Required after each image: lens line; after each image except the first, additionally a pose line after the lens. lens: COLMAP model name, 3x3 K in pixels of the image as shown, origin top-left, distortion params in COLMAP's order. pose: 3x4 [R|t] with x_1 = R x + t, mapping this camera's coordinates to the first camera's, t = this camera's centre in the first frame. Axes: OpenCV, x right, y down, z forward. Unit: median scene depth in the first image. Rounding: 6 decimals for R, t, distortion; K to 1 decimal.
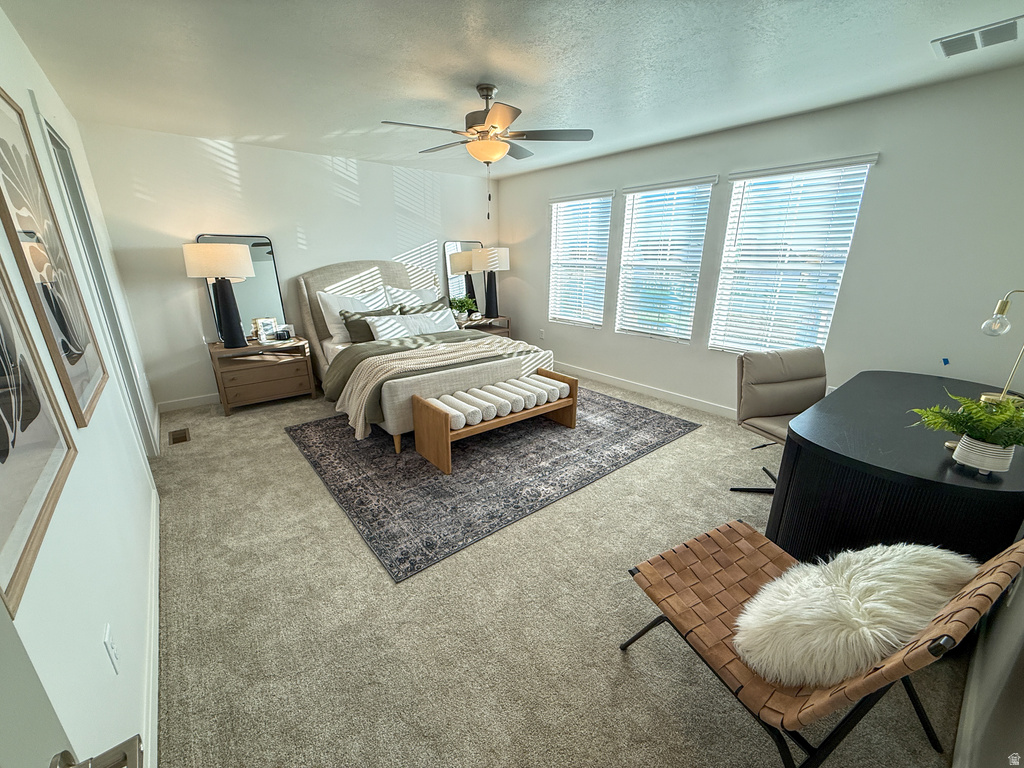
lens RADIAL K [[409.5, 0, 508.6], [0, 409.5, 391.2], [0, 0, 1]] dist [0.010338, 0.000095]
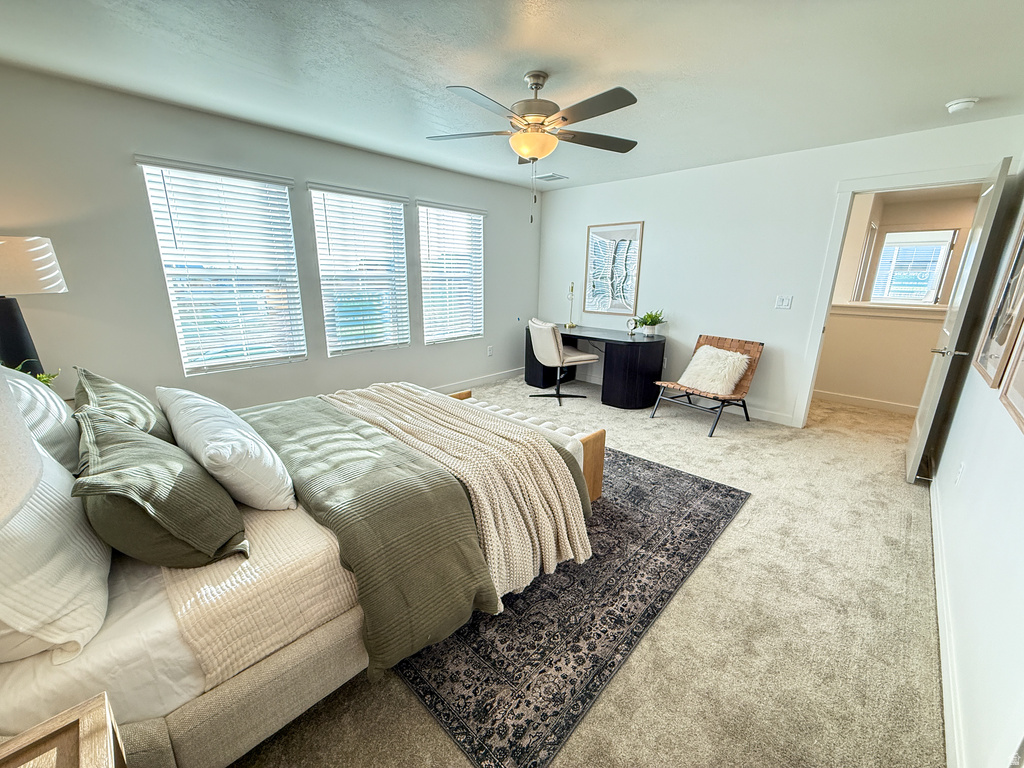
lens RADIAL K [[412.5, 0, 512.0], [0, 412.5, 384.0], [0, 0, 1]] dist [0.046599, 0.000013]
pose [[-0.132055, -0.275848, 0.952087, -0.897271], [0.298047, 0.905002, 0.303545, -0.360225], [-0.945373, 0.323852, -0.037294, 1.055771]]
